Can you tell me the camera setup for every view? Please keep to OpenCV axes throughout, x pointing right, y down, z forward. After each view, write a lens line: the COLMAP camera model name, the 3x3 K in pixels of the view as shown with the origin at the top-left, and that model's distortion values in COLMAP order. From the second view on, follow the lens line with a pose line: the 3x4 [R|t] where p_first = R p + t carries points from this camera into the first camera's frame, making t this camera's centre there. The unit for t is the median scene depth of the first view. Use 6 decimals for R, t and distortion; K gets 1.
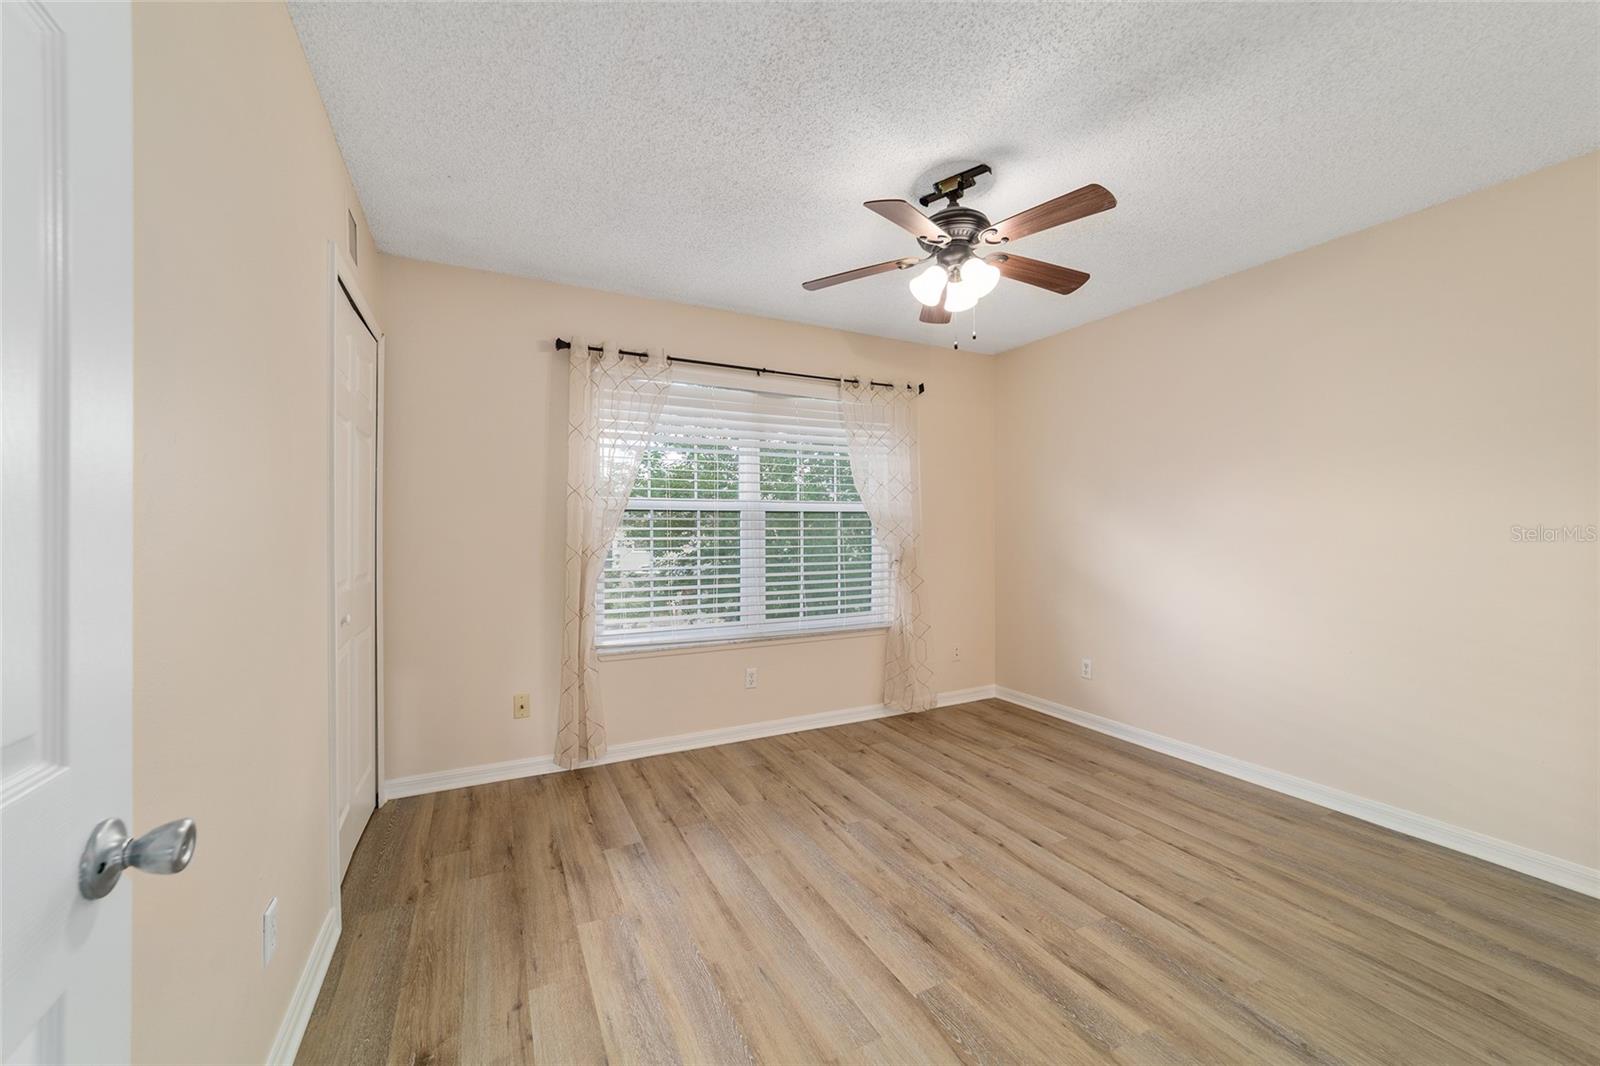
lens RADIAL K [[616.3, 0, 798.7], [0, 616.3, 525.7], [0, 0, 1]] dist [-0.017453, 0.007614]
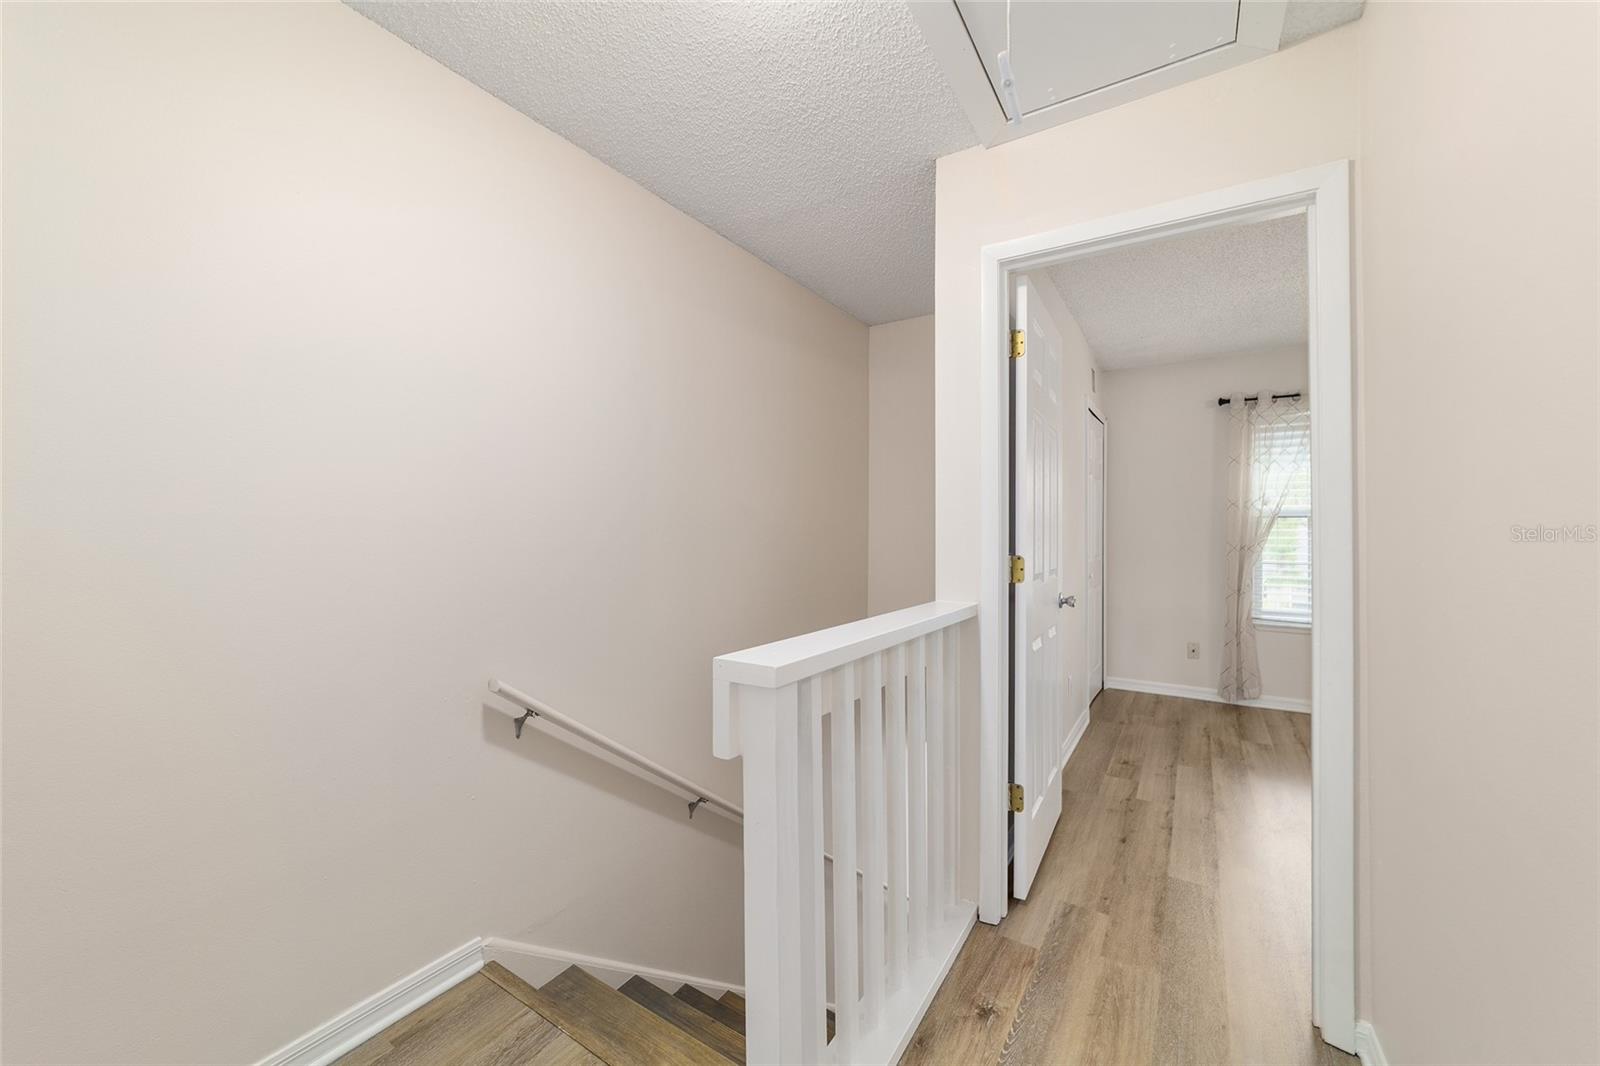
lens RADIAL K [[616.3, 0, 800.7], [0, 616.3, 527.8], [0, 0, 1]] dist [-0.017453, 0.007614]
pose [[0.503394, 0.001465, -0.864055, 0.349140], [-0.001369, 0.999999, 0.000898, -0.001173], [0.864056, 0.000731, 0.503396, -0.563285]]
